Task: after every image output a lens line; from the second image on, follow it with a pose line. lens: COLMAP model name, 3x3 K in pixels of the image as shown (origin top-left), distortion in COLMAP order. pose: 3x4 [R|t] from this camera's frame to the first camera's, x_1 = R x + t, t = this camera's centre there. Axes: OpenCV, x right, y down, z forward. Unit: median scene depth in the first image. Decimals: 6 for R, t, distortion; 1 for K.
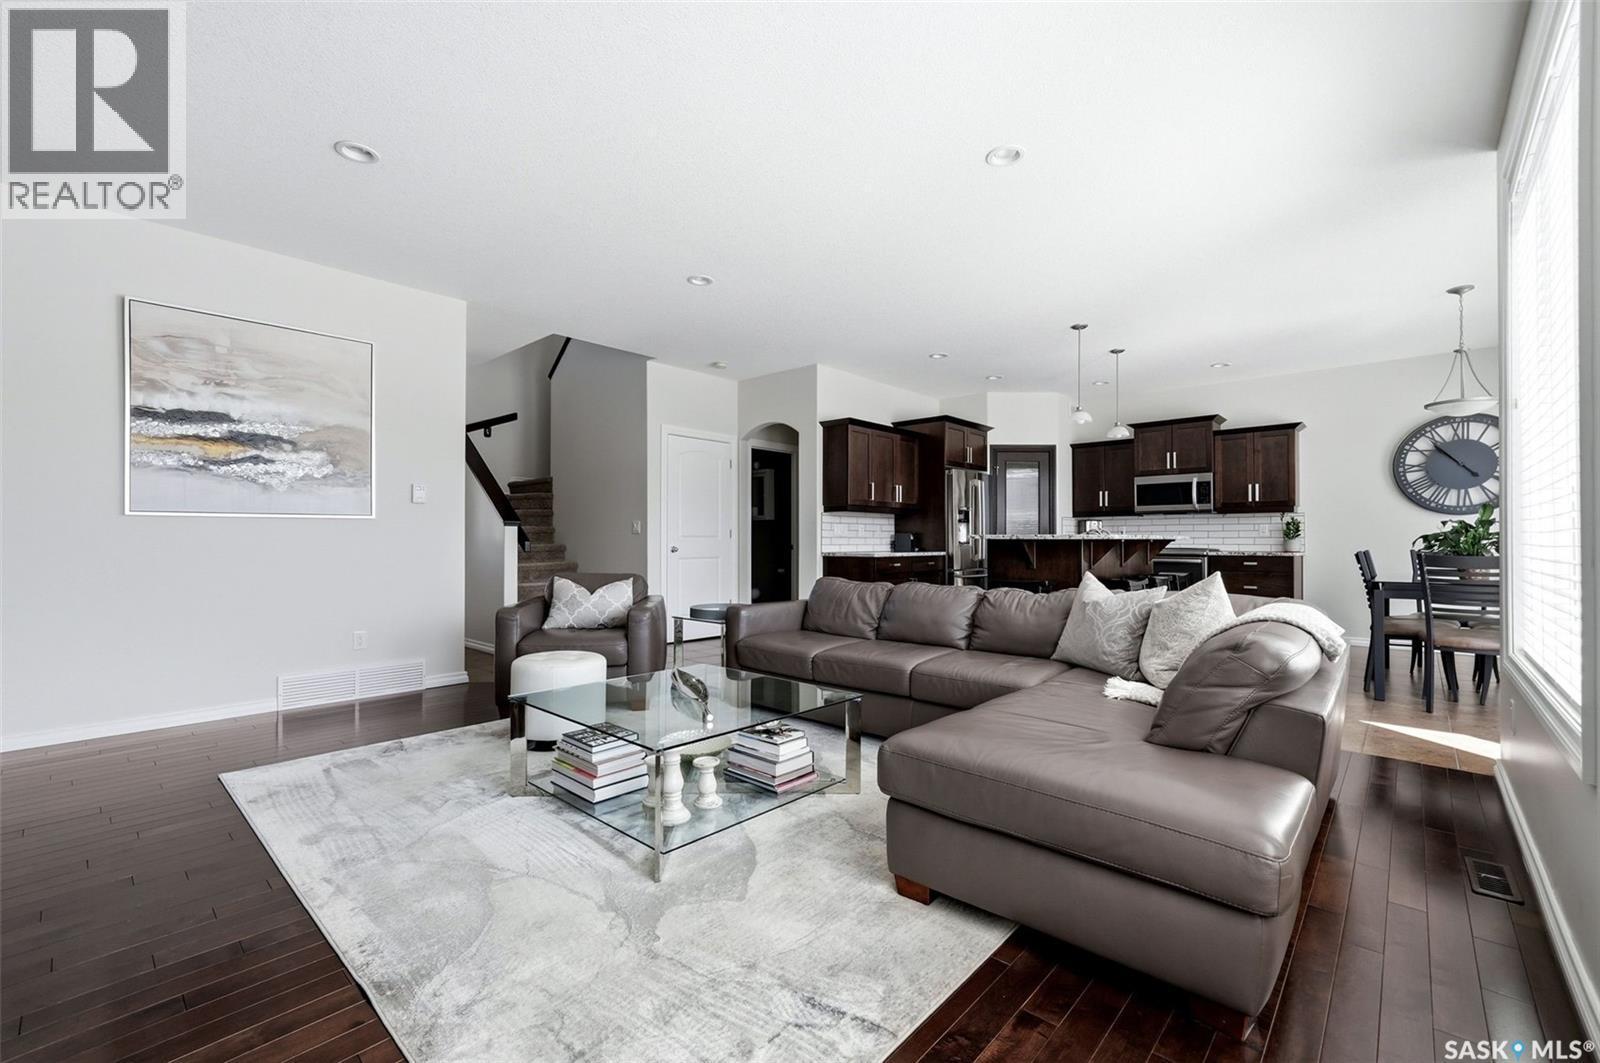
lens RADIAL K [[660.4, 0, 800.0], [0, 660.4, 531.5], [0, 0, 1]] dist [-0.001083, 0.000300]
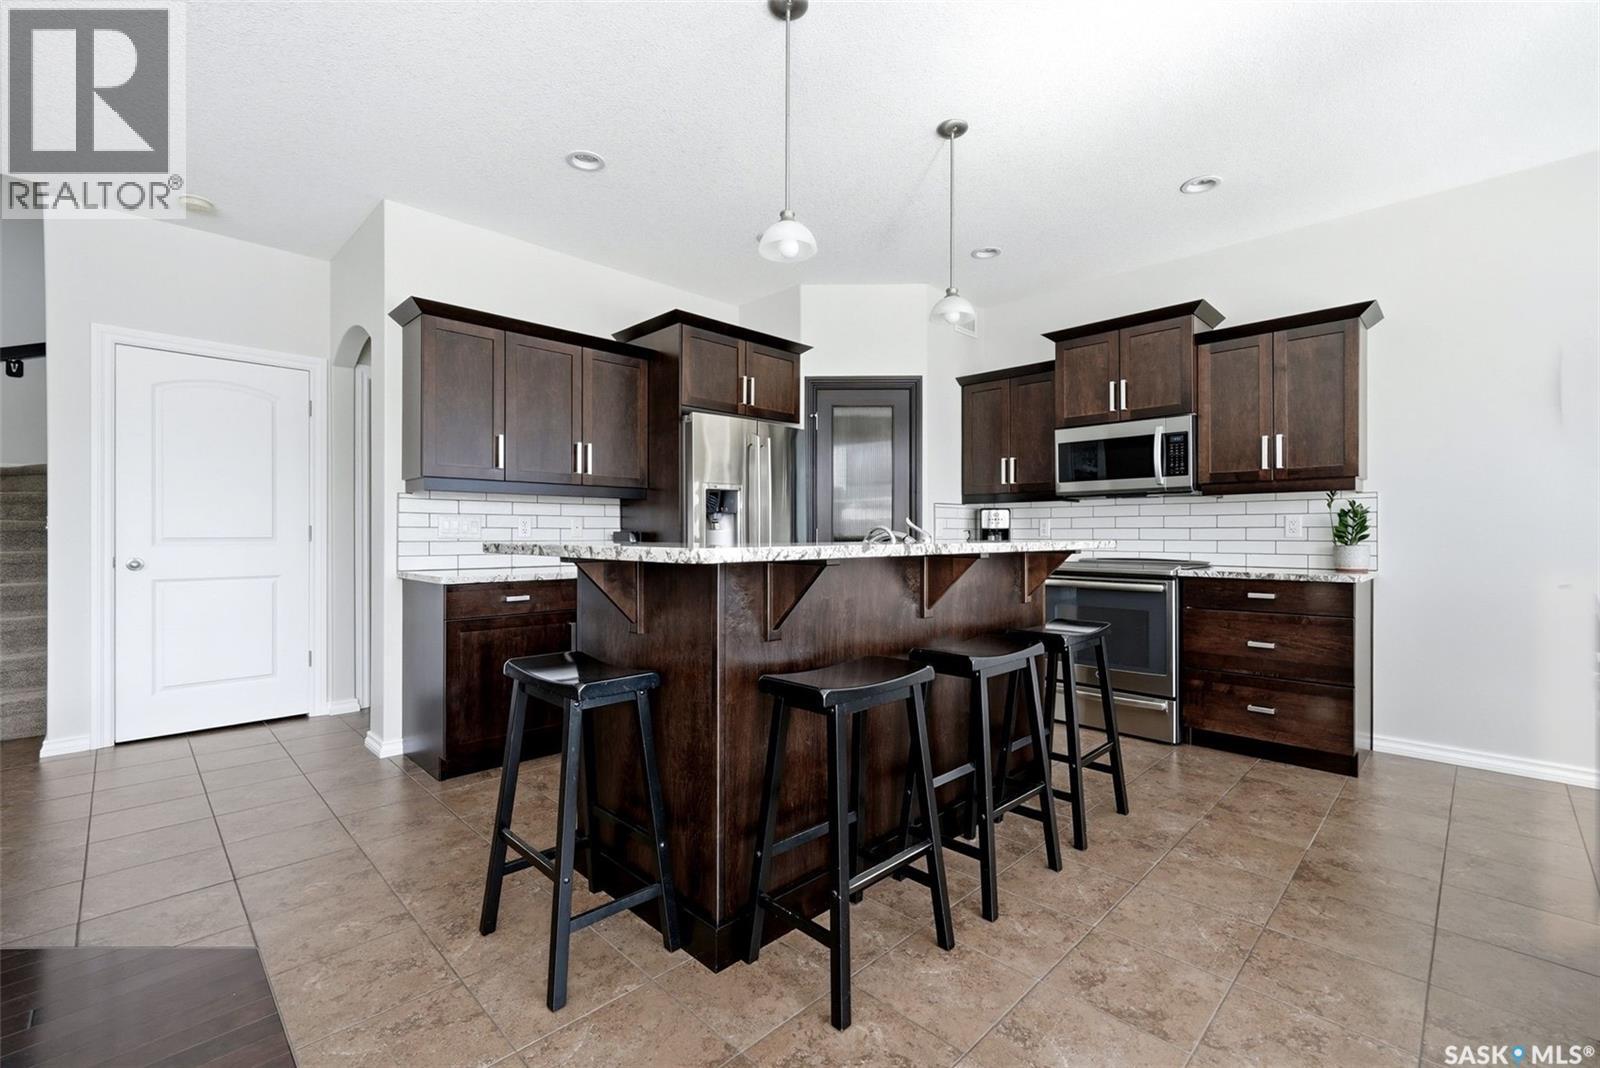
lens RADIAL K [[647.1, 0, 800.0], [0, 647.1, 534.0], [0, 0, 1]] dist [-0.018107, -0.000315]
pose [[0.999759, 0.000152, -0.021937, 0.318361], [0.000135, 0.999914, 0.013125, -0.002713], [0.021937, -0.013124, 0.999673, 0.474329]]
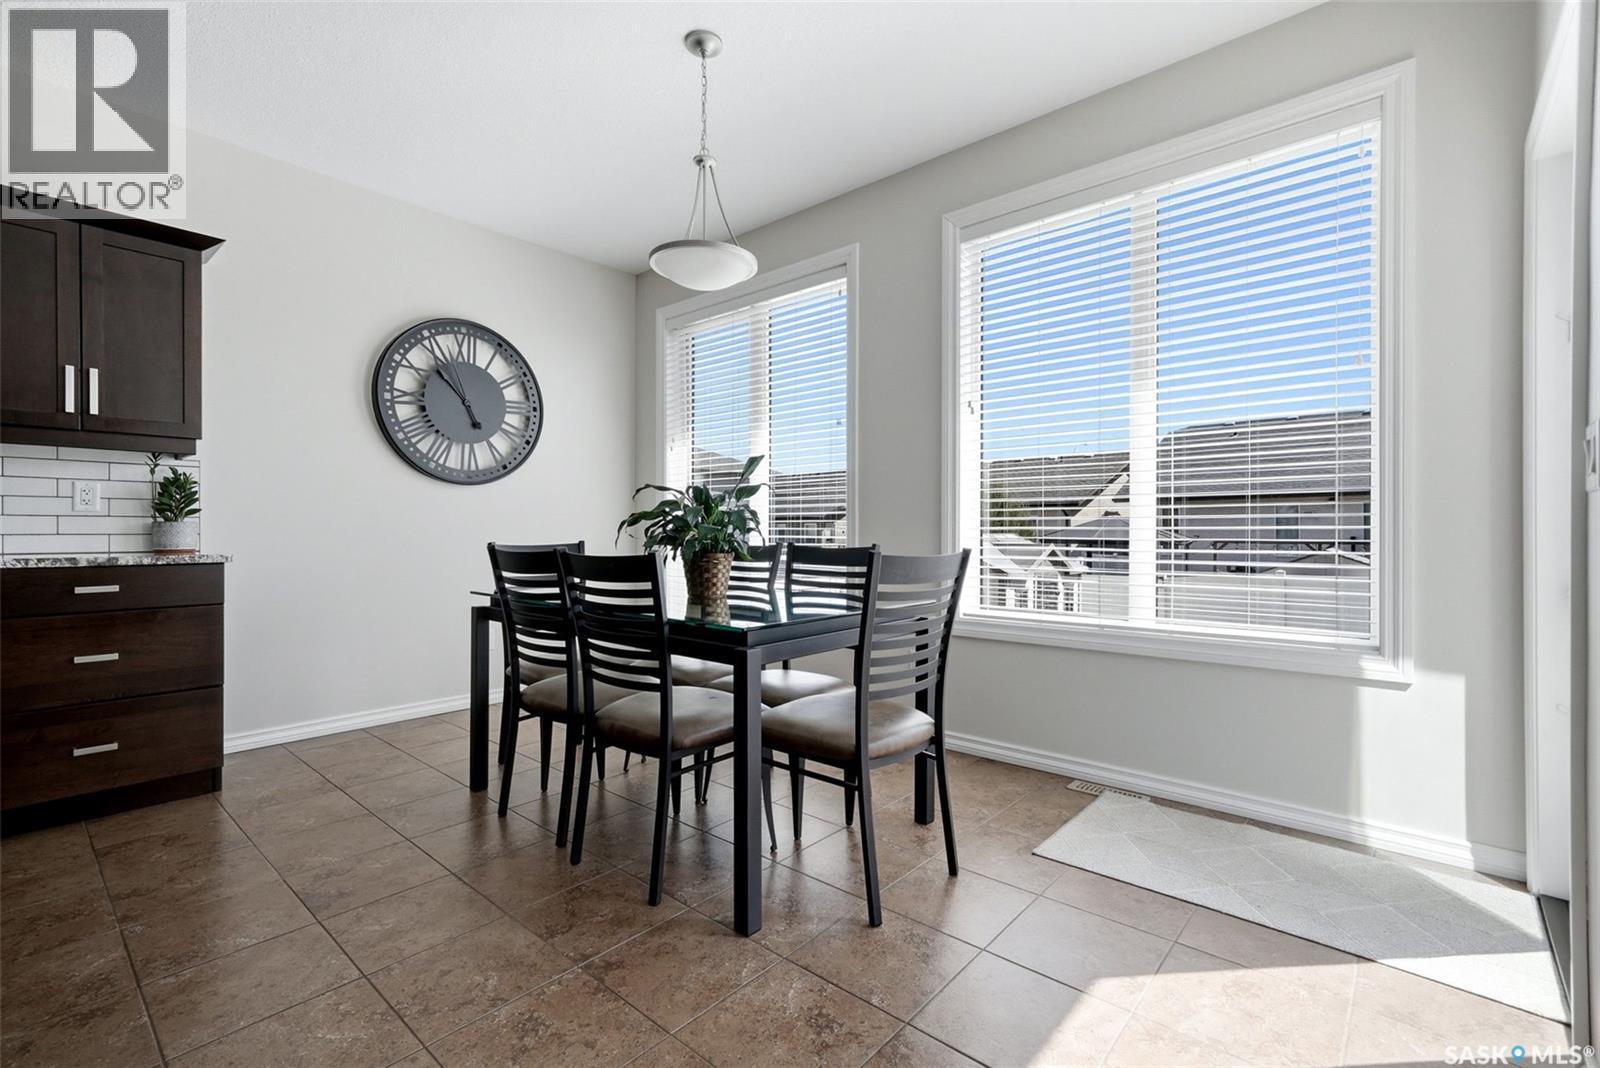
lens RADIAL K [[687.6, 0, 800.0], [0, 687.6, 534.0], [0, 0, 1]] dist [0.001675, 0.000091]
pose [[-0.039978, -0.007073, 0.999176, 0.280383], [-0.018958, 0.999800, 0.006319, 0.008368], [-0.999021, -0.018690, -0.040104, 0.577618]]
